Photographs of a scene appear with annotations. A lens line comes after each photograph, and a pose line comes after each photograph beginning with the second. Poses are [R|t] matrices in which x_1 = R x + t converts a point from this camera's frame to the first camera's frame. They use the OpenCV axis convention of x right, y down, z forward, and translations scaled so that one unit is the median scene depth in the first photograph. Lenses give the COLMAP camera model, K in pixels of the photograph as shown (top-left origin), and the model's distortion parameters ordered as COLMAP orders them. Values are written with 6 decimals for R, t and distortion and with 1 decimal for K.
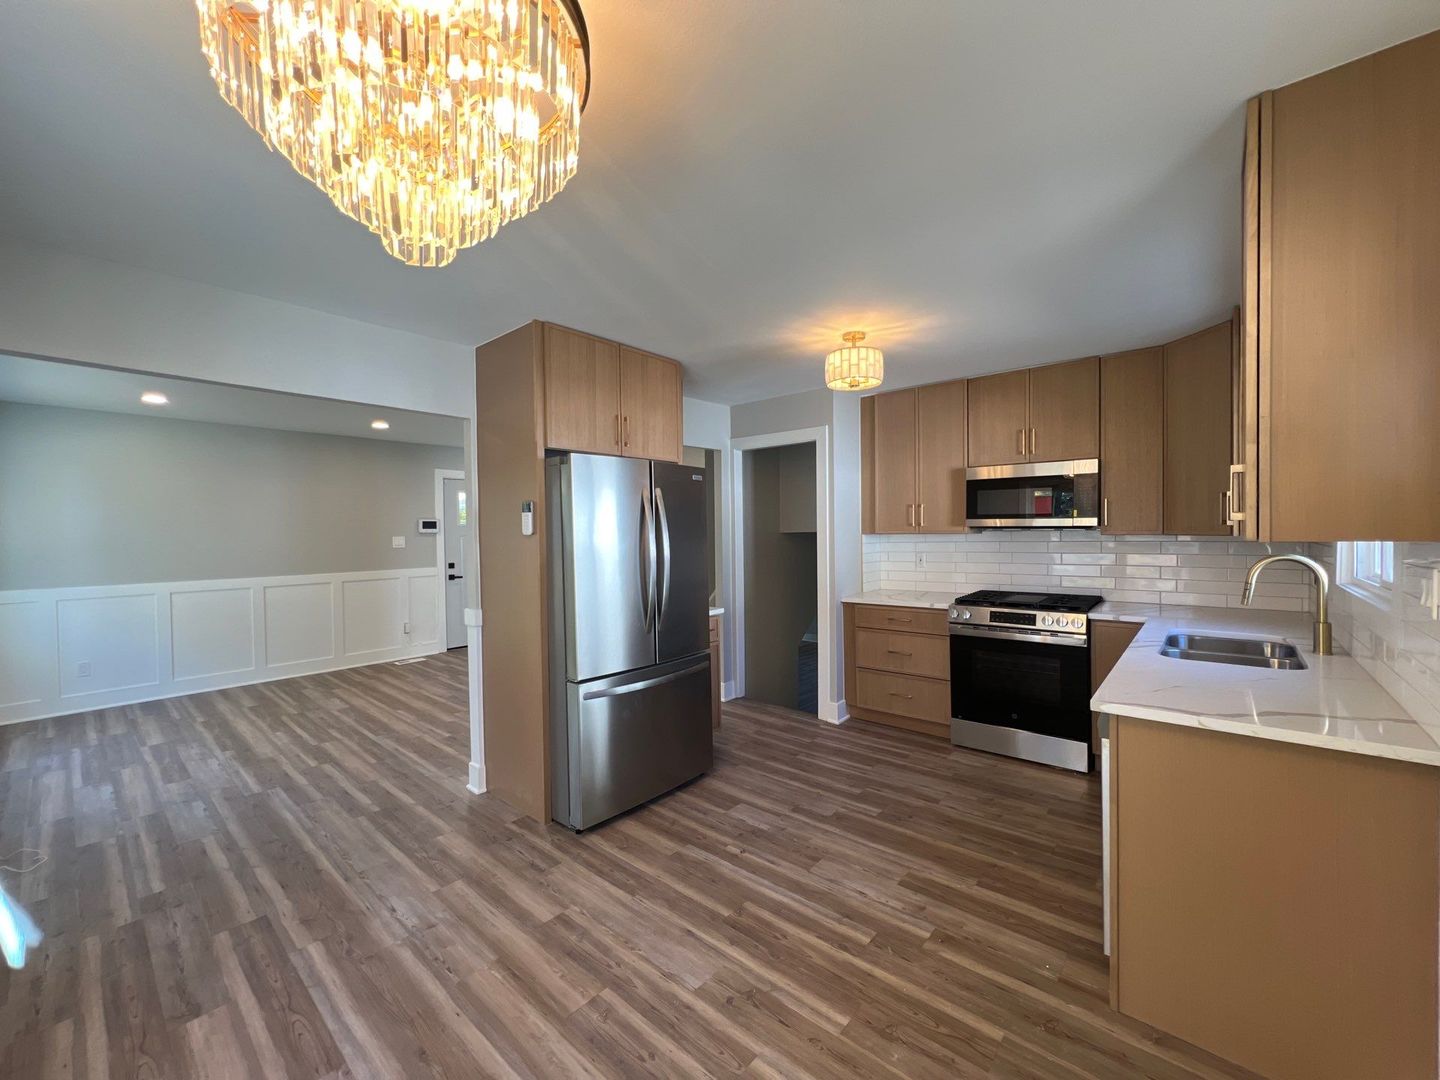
lens RADIAL K [[577.8, 0, 725.5], [0, 577.8, 541.0], [0, 0, 1]] dist [-0.004591, 0.000117]
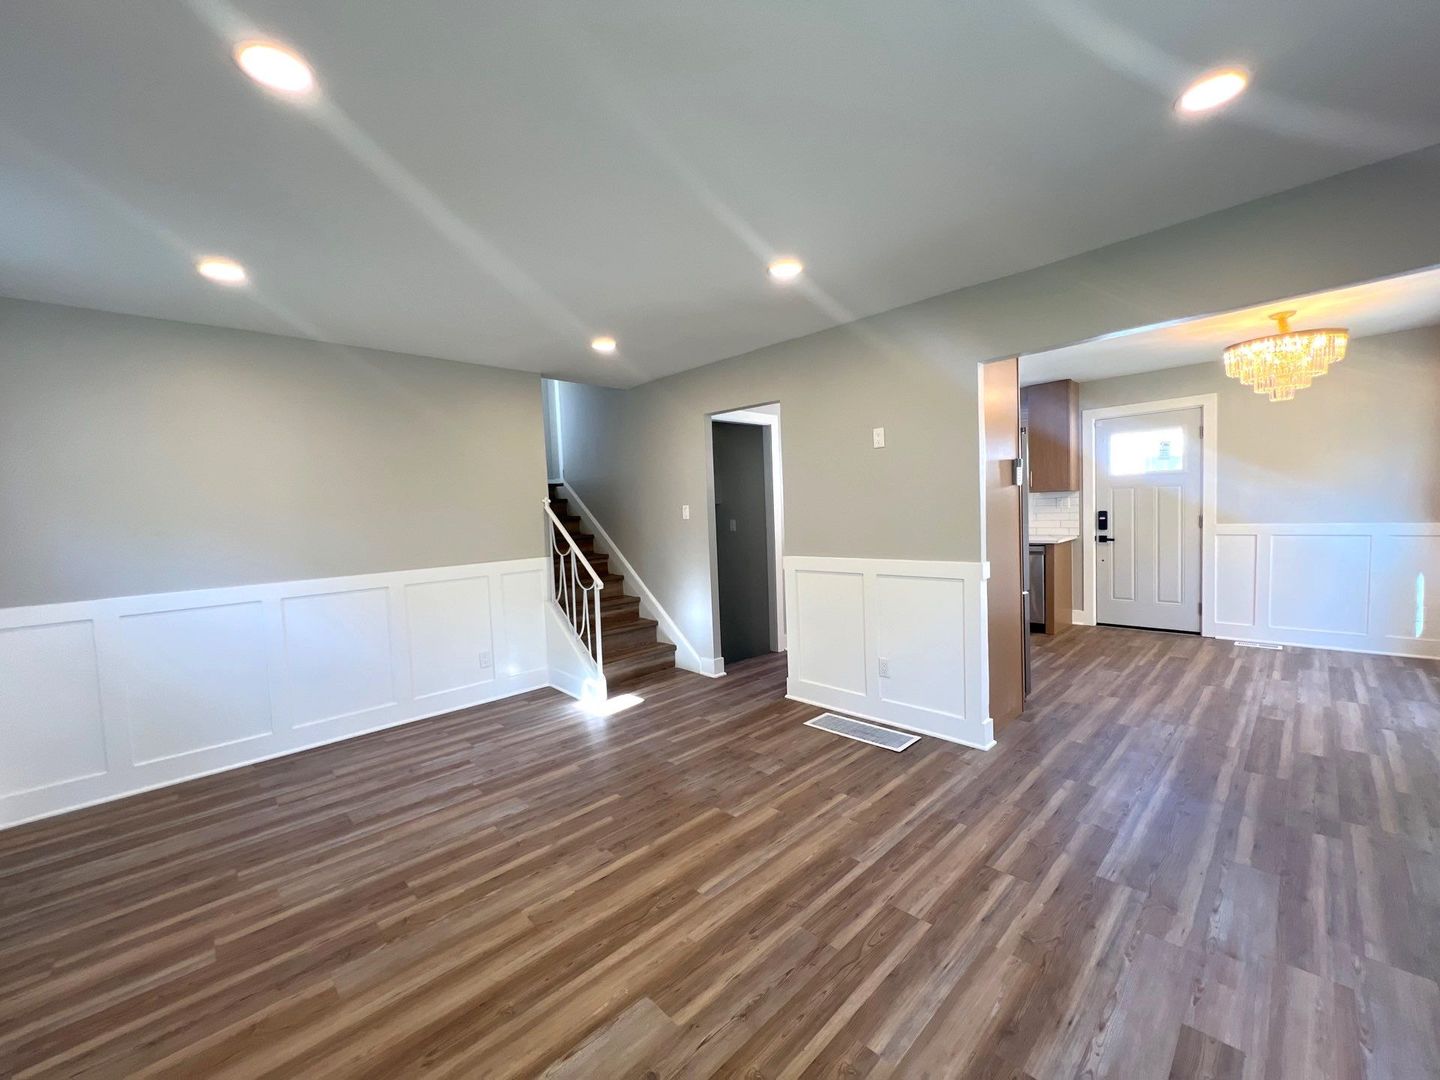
lens RADIAL K [[577.8, 0, 725.6], [0, 577.8, 539.5], [0, 0, 1]] dist [-0.004591, 0.000117]
pose [[0.082346, -0.046628, 0.995512, -1.537393], [0.059779, 0.997337, 0.041768, 0.016858], [-0.994809, 0.056071, 0.084914, 1.443685]]
